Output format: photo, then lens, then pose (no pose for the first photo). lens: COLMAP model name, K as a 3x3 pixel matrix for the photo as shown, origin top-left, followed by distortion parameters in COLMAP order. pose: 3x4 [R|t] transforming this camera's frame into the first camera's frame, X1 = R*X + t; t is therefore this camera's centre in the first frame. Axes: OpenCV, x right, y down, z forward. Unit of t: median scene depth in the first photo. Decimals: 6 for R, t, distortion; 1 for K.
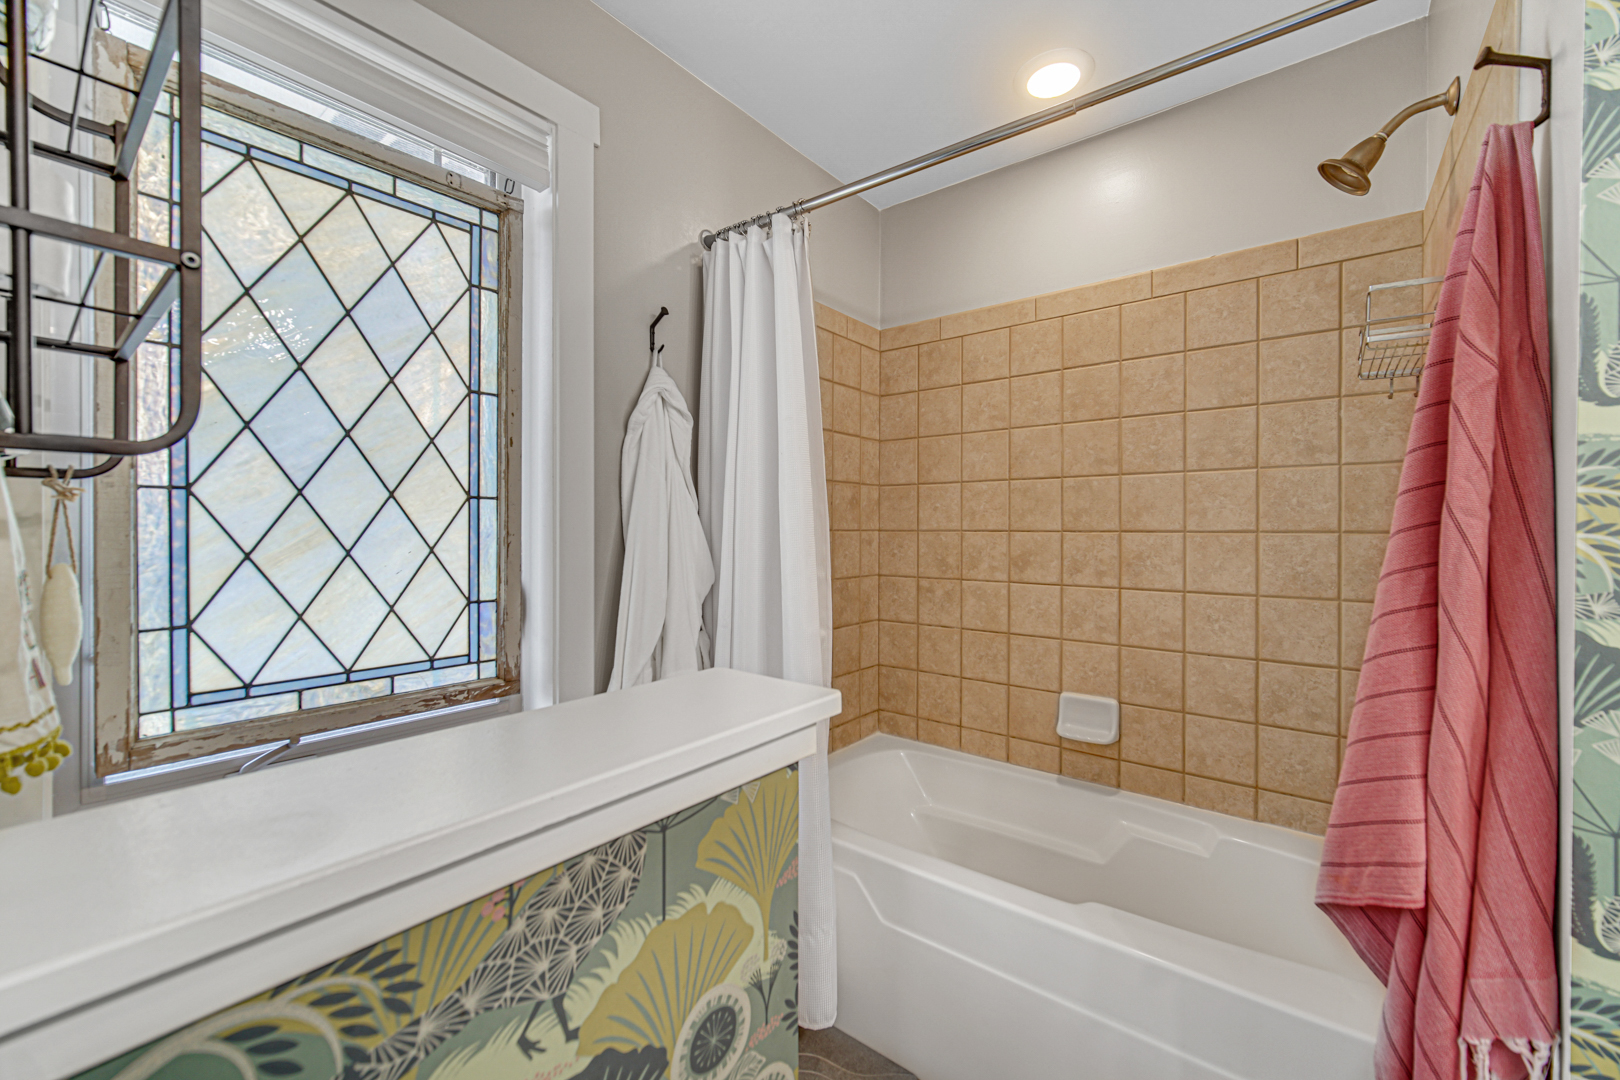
lens RADIAL K [[645.0, 0, 808.2], [0, 645.0, 530.9], [0, 0, 1]] dist [-0.005914, 0.001494]
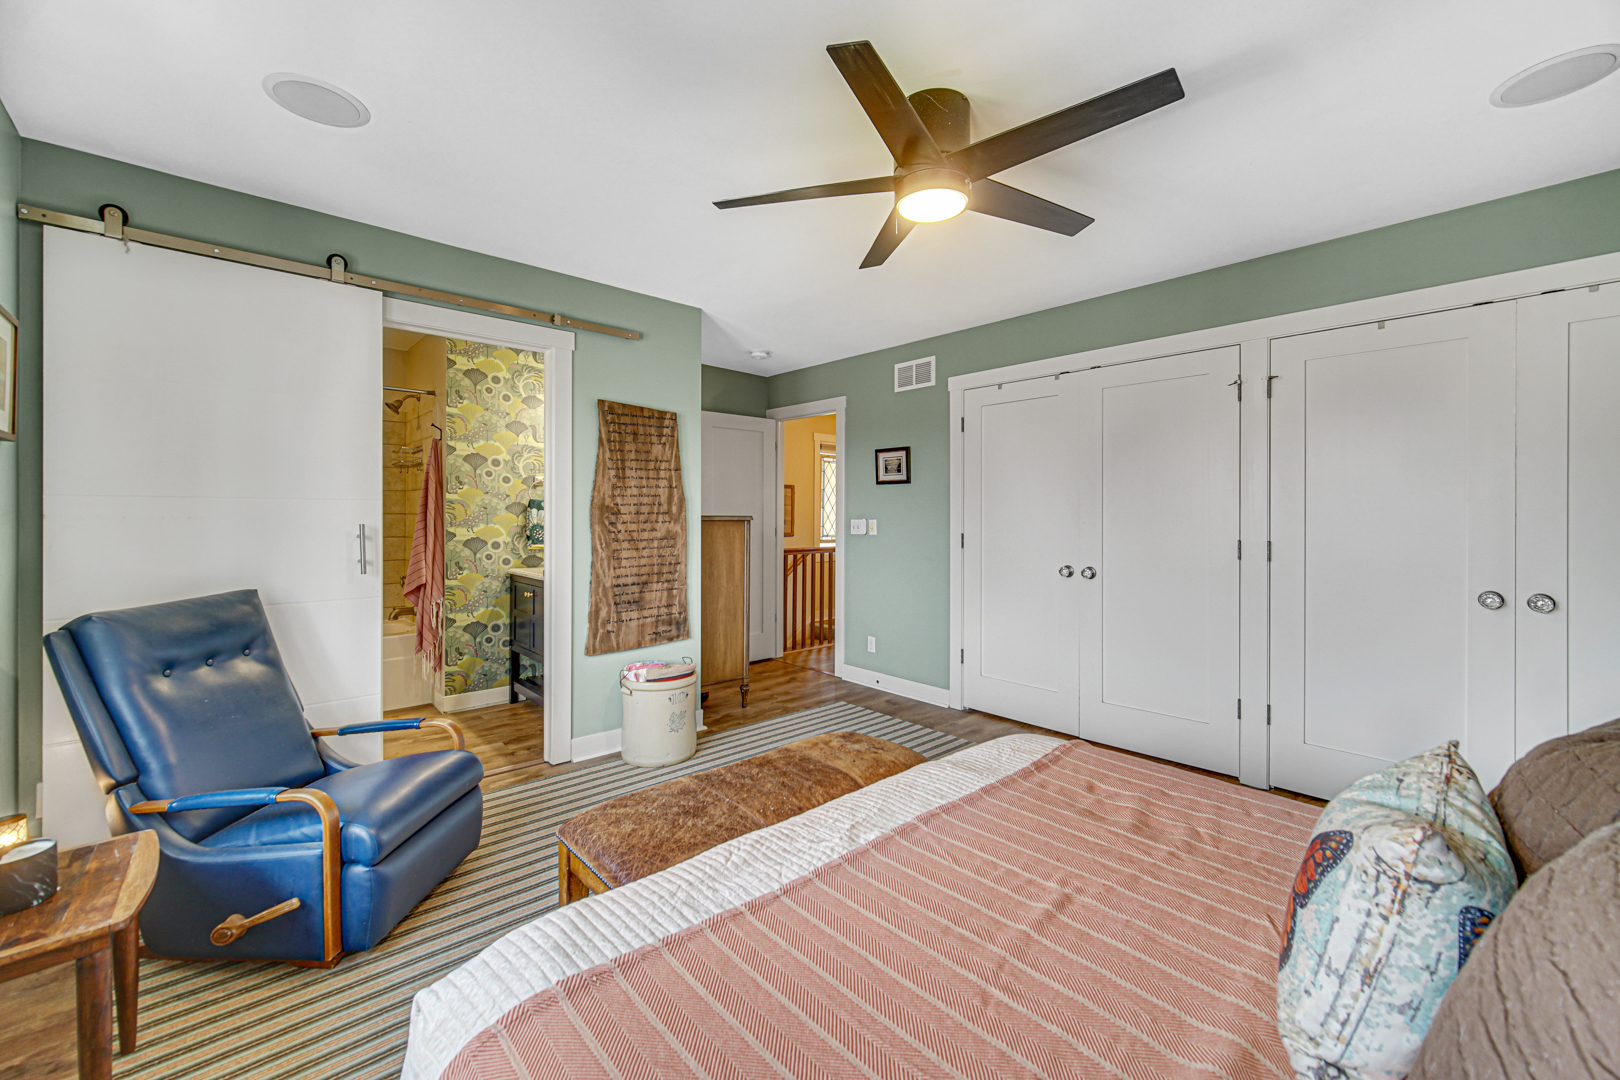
lens RADIAL K [[645.0, 0, 808.0], [0, 645.0, 526.5], [0, 0, 1]] dist [-0.005914, 0.001494]
pose [[0.155172, -0.003458, 0.987881, -3.885058], [-0.003651, 0.999985, 0.004074, 0.077195], [-0.987881, -0.004239, 0.155157, -3.014862]]
